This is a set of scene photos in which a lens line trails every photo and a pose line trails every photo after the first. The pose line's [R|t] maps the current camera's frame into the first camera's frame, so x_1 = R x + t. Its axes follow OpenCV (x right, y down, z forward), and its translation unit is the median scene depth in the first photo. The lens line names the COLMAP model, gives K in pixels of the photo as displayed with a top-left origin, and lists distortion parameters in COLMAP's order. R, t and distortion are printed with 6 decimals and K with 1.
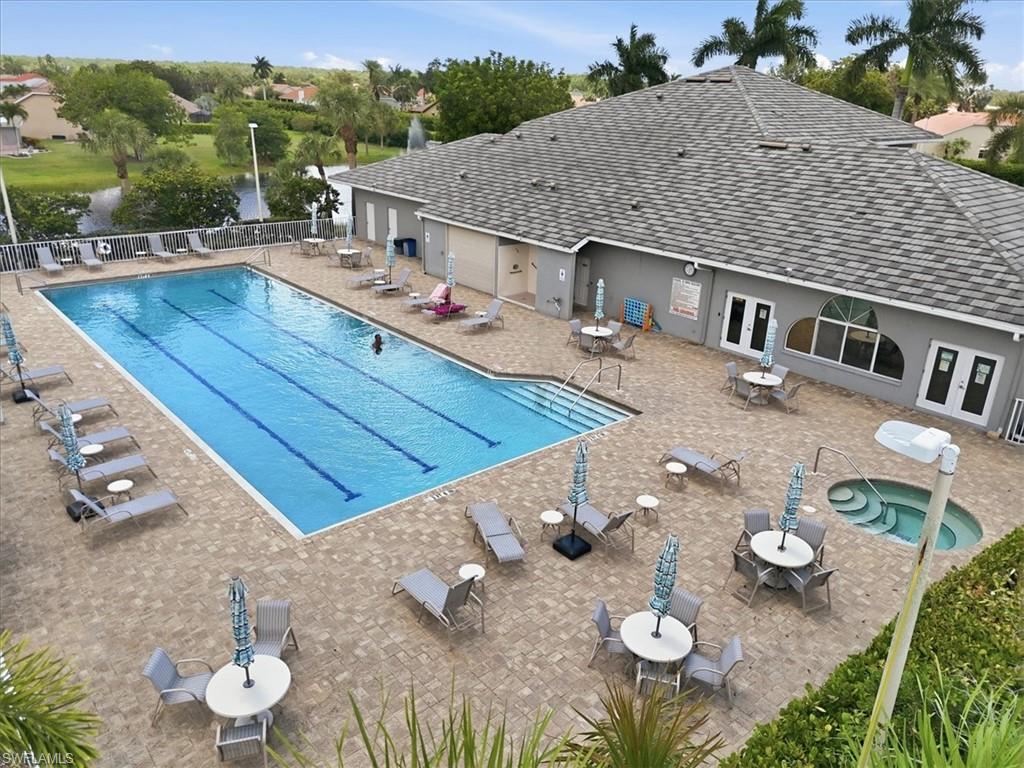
lens RADIAL K [[760.9, 0, 512.0], [0, 760.9, 384.0], [0, 0, 1]] dist [0.038123, -0.007404]
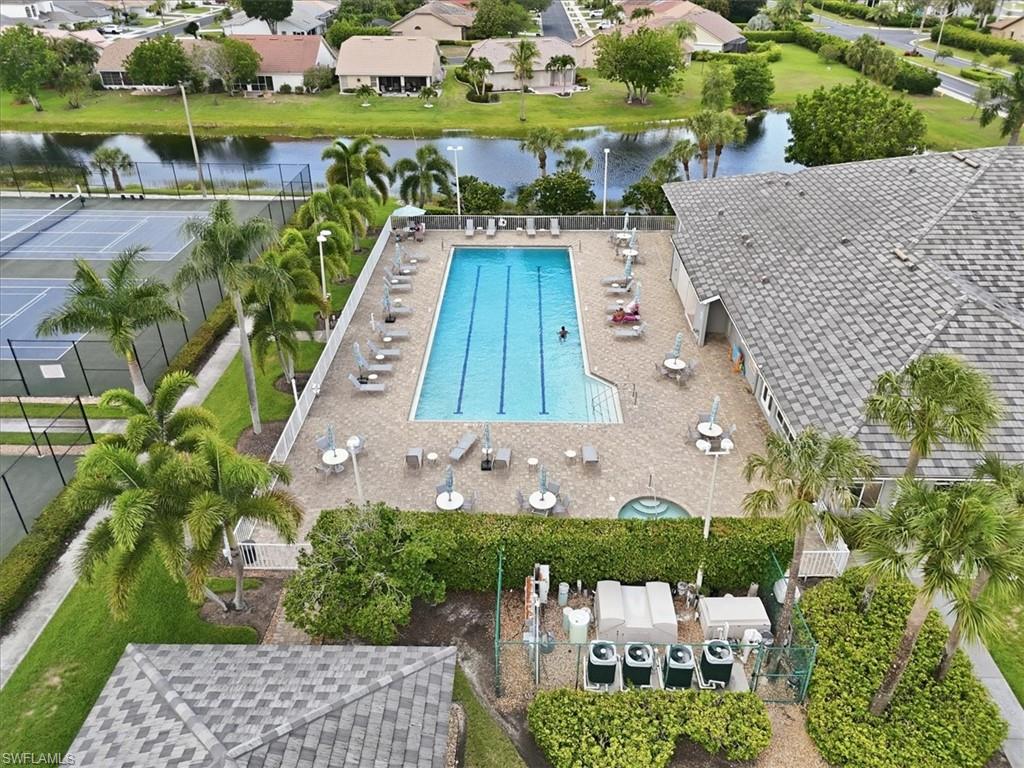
lens RADIAL K [[760.9, 0, 512.0], [0, 760.9, 384.0], [0, 0, 1]] dist [0.038123, -0.007404]
pose [[0.742469, 0.314561, -0.591431, 0.719912], [-0.220118, 0.948428, 0.228104, -0.281915], [0.632683, -0.039176, 0.773419, -0.353758]]
